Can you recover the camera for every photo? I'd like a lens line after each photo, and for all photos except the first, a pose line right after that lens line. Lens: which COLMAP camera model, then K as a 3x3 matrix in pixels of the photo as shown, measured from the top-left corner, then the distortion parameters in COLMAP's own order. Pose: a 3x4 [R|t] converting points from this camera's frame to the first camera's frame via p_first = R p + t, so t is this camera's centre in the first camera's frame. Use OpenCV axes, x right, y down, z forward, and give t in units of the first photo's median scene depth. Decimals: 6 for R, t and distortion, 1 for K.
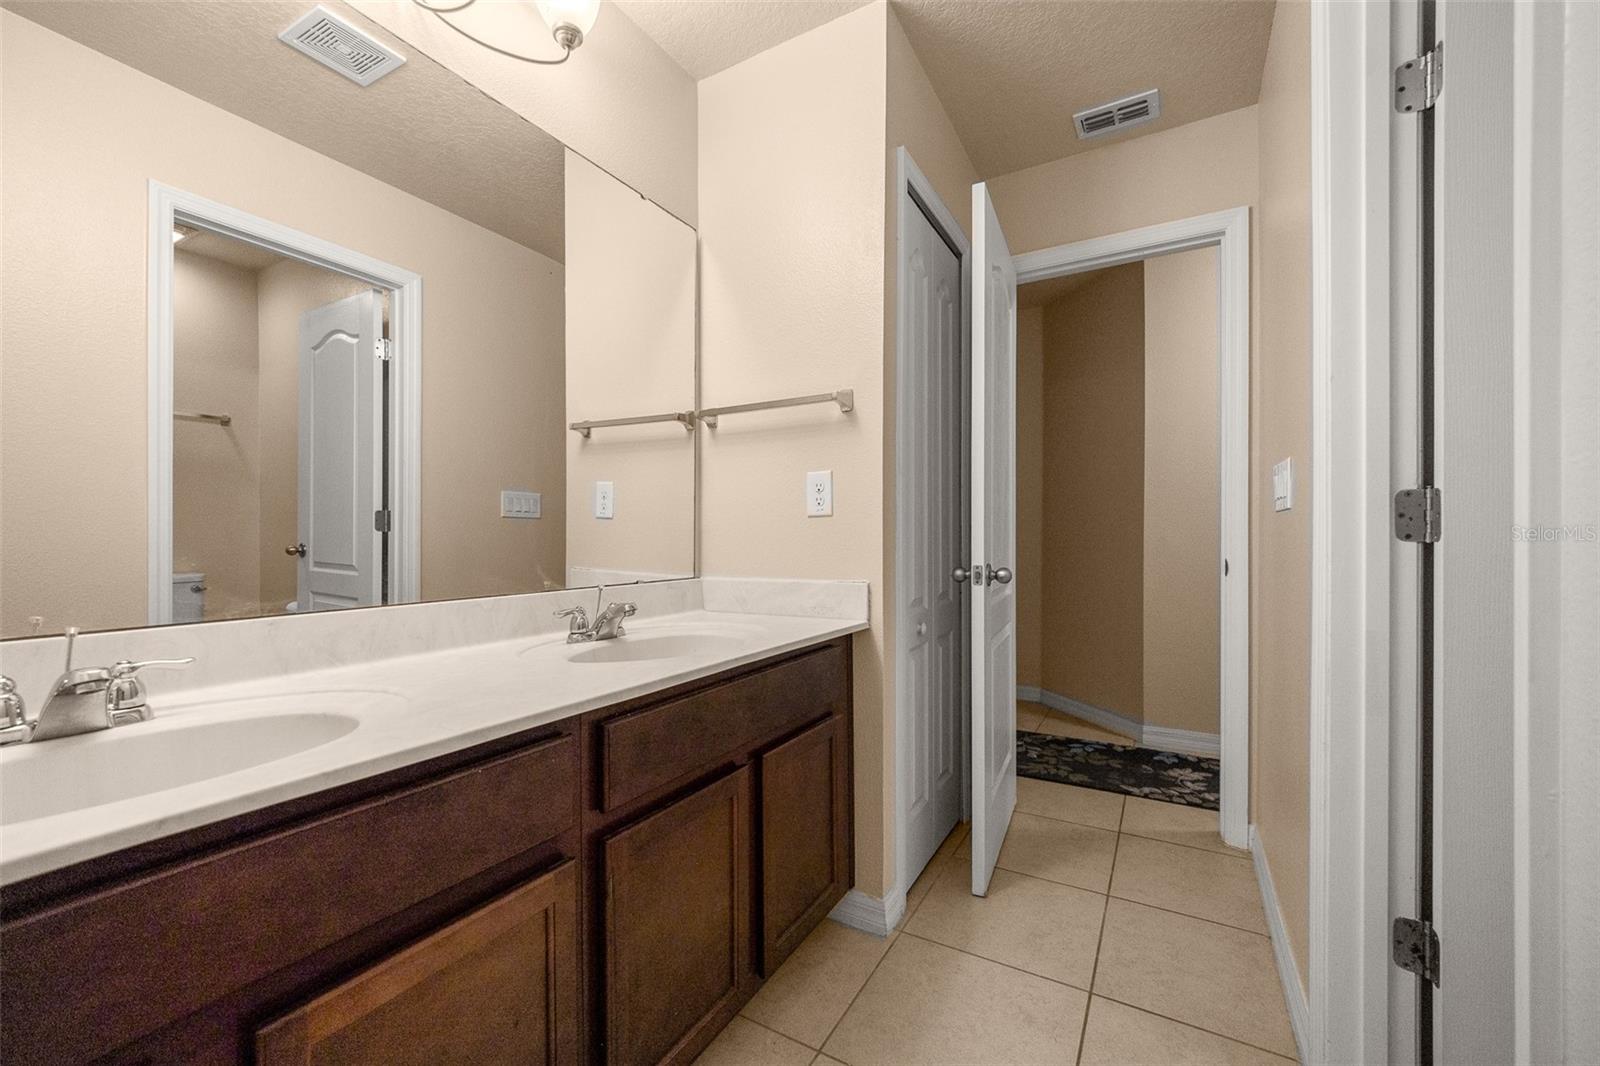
lens RADIAL K [[653.8, 0, 798.6], [0, 653.8, 528.2], [0, 0, 1]] dist [-0.002930, 0.000070]
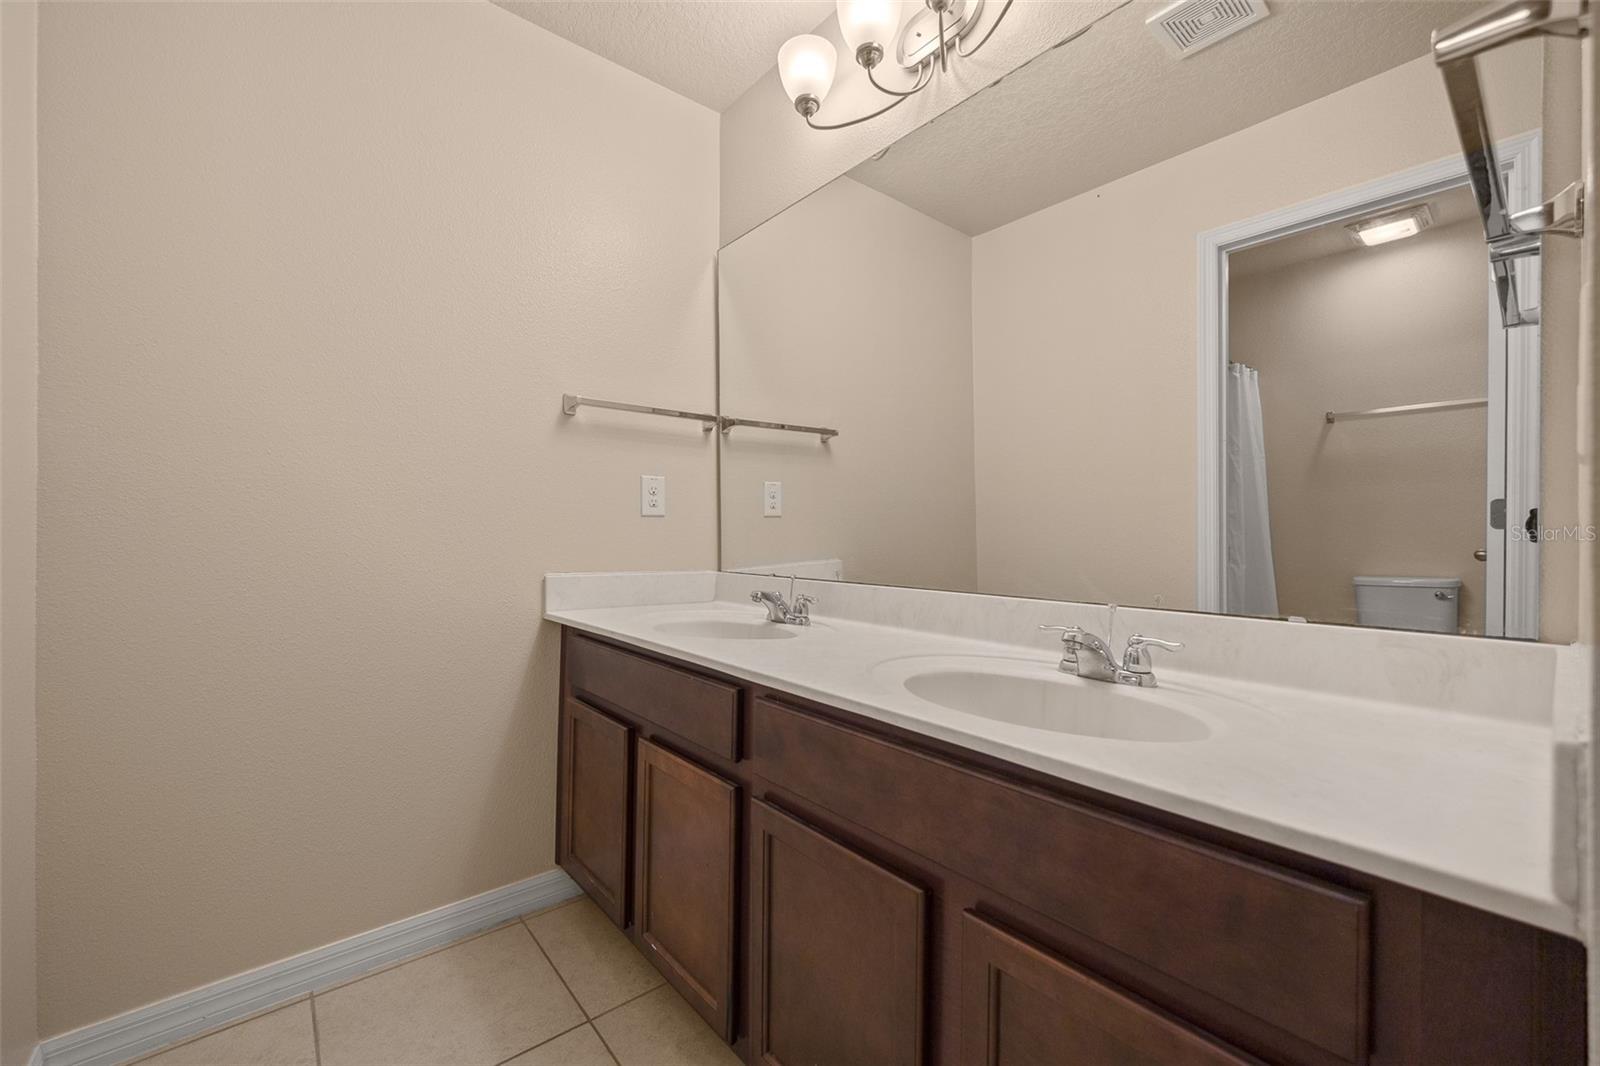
lens RADIAL K [[653.8, 0, 793.9], [0, 653.8, 538.3], [0, 0, 1]] dist [-0.002930, 0.000070]
pose [[-0.344375, 0.005664, -0.938815, 0.622516], [0.004825, 0.999979, 0.004264, 0.014310], [0.938820, -0.003061, -0.344395, 1.198740]]
